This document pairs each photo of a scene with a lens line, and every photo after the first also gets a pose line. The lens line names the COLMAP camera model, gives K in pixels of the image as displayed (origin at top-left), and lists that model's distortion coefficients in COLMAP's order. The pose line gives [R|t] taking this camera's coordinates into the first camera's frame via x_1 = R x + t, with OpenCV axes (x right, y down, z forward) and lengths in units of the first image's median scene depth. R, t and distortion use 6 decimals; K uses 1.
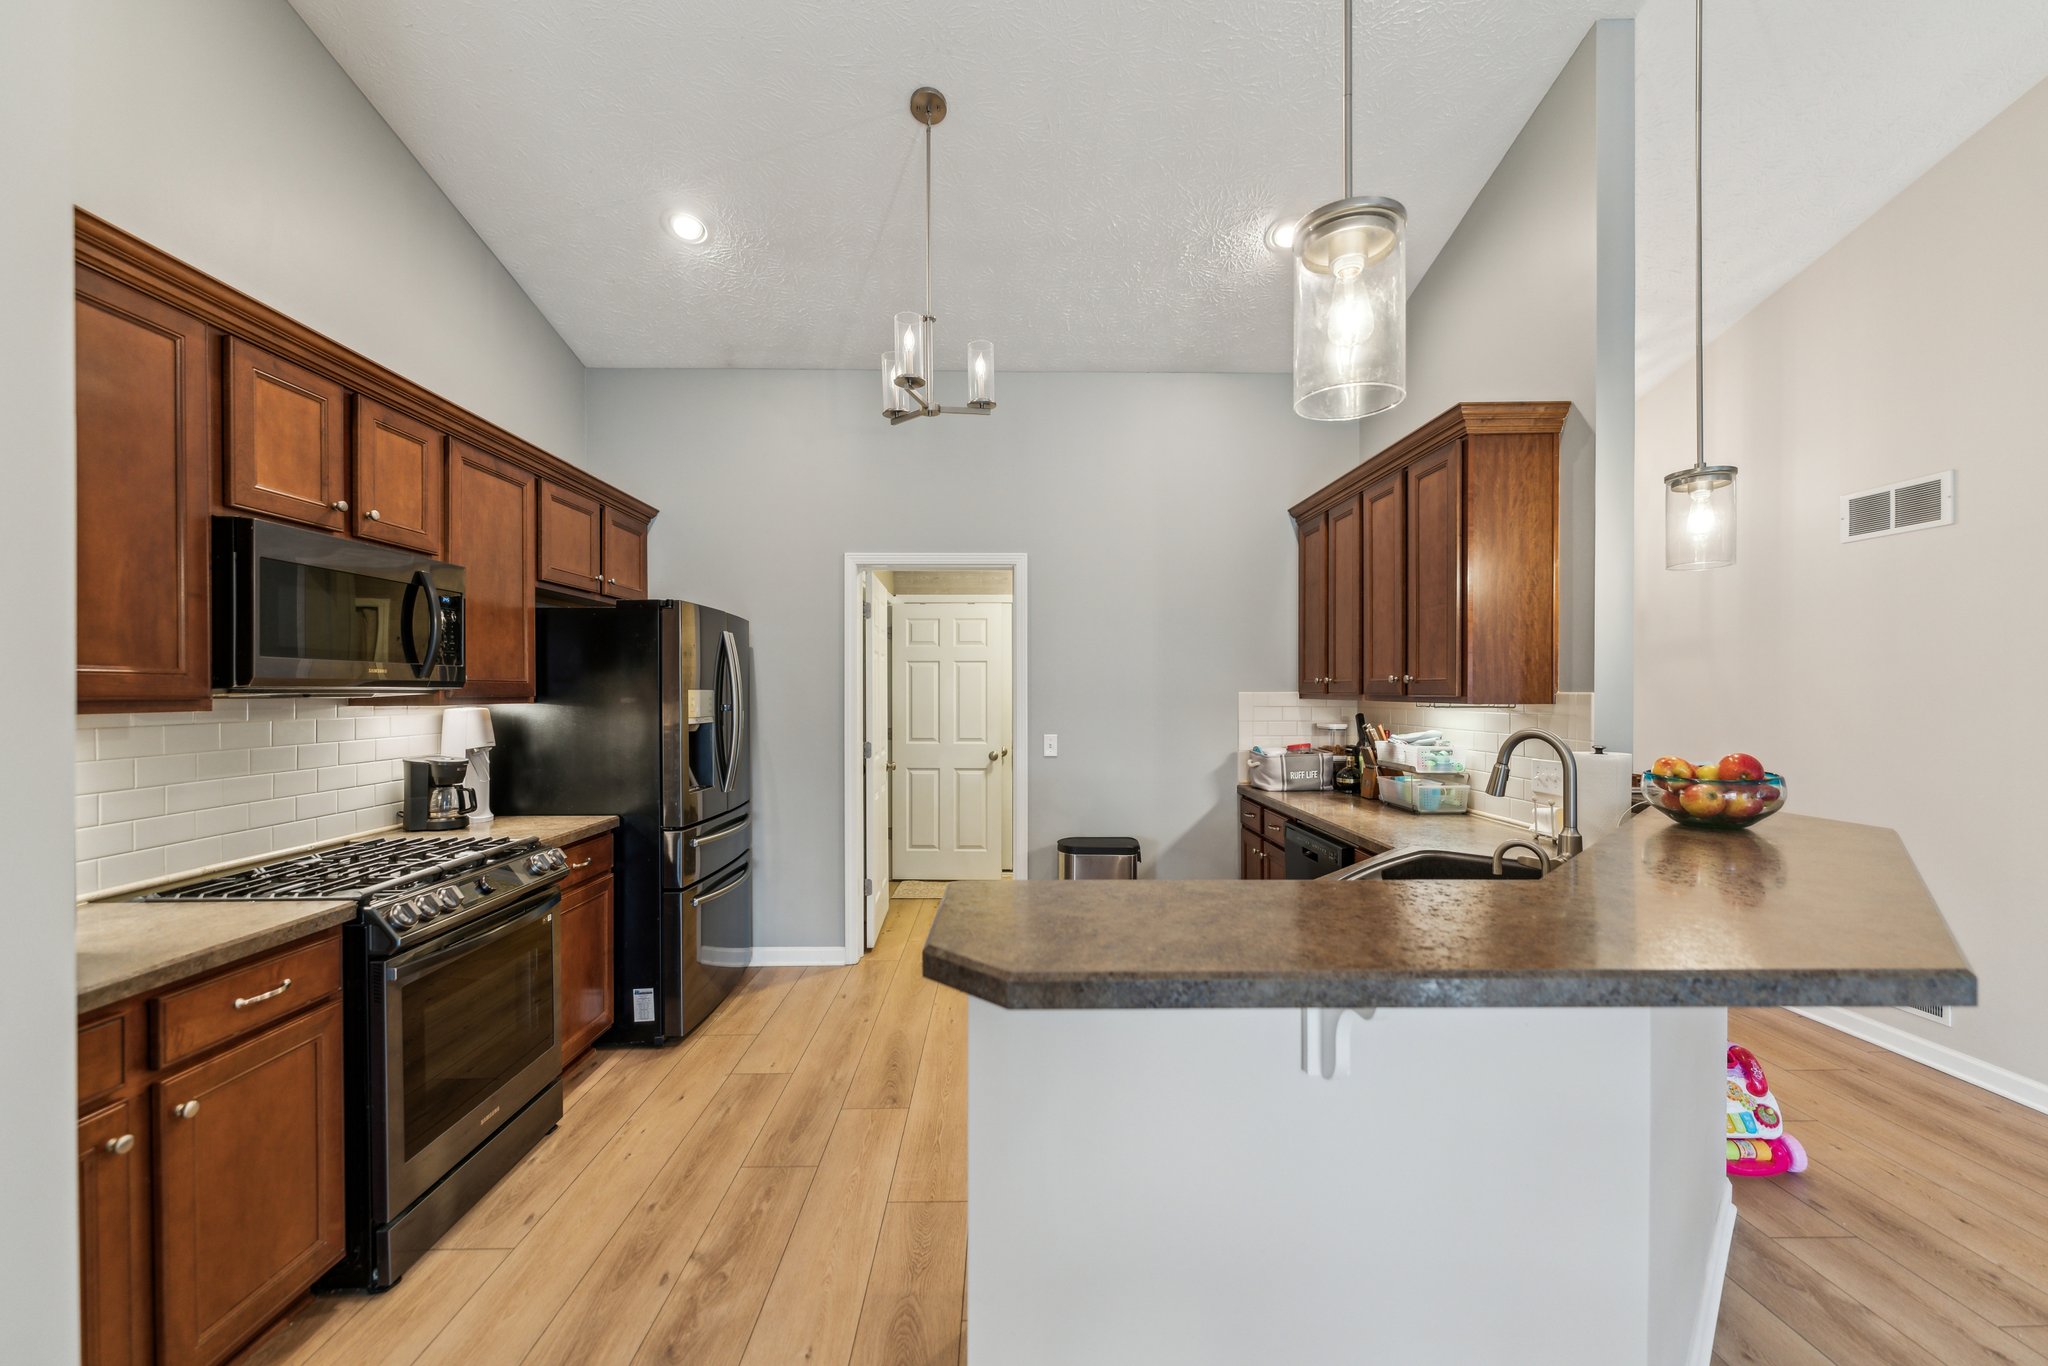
lens RADIAL K [[822.9, 0, 1026.5], [0, 822.9, 695.9], [0, 0, 1]] dist [-0.000463, 0.000325]
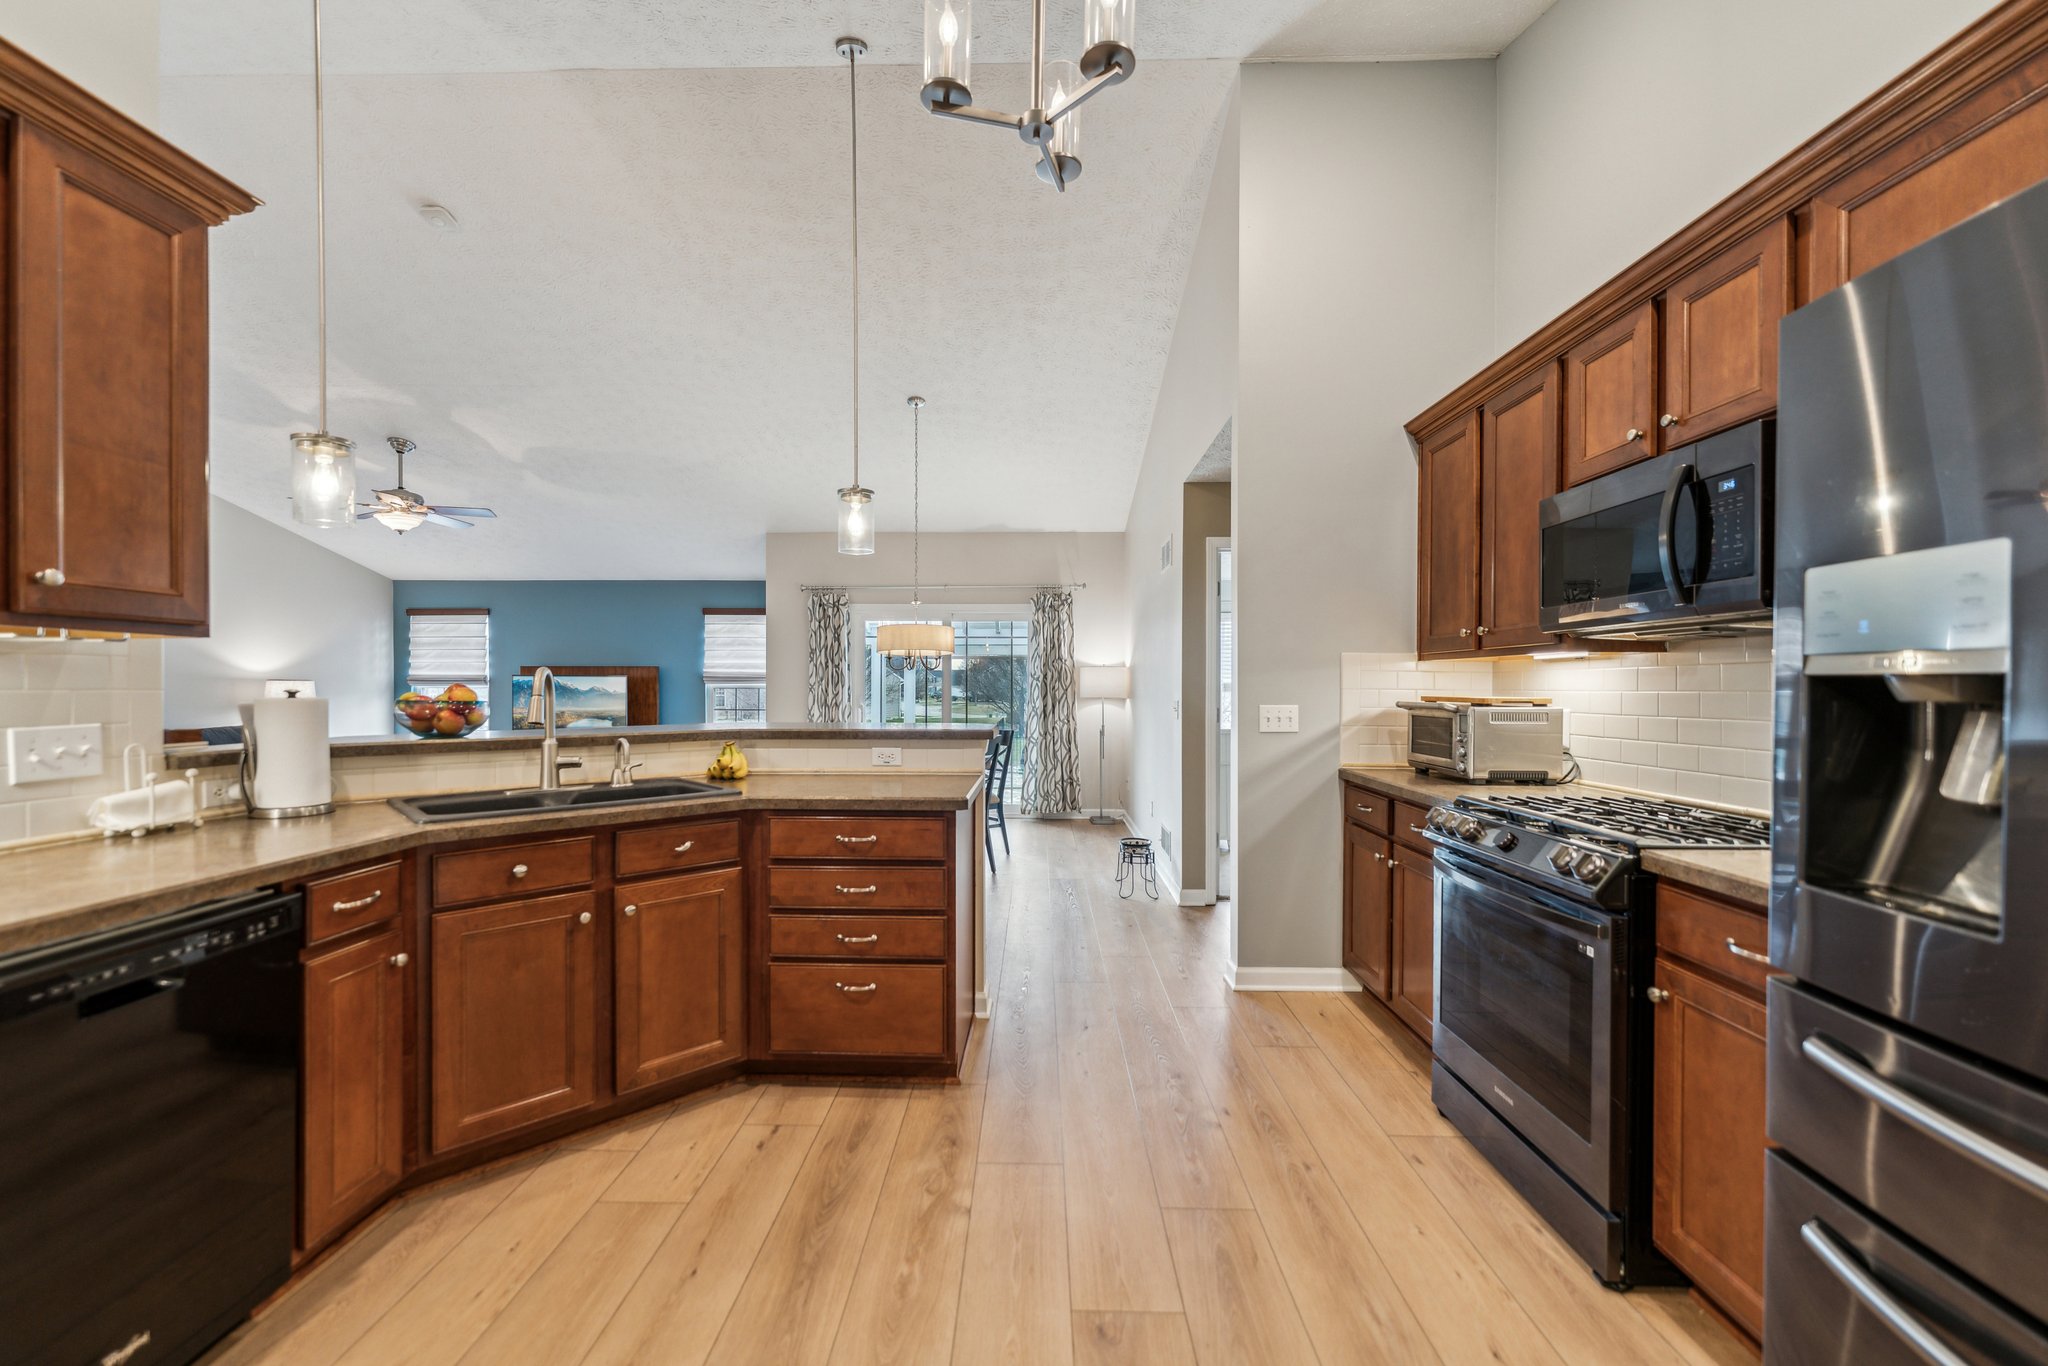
lens RADIAL K [[822.9, 0, 1008.9], [0, 822.9, 691.9], [0, 0, 1]] dist [-0.000463, 0.000325]
pose [[-0.998416, -0.000314, 0.056269, -0.129330], [0.000394, 0.999921, 0.012567, 0.043641], [-0.056269, 0.012569, -0.998337, 1.577379]]
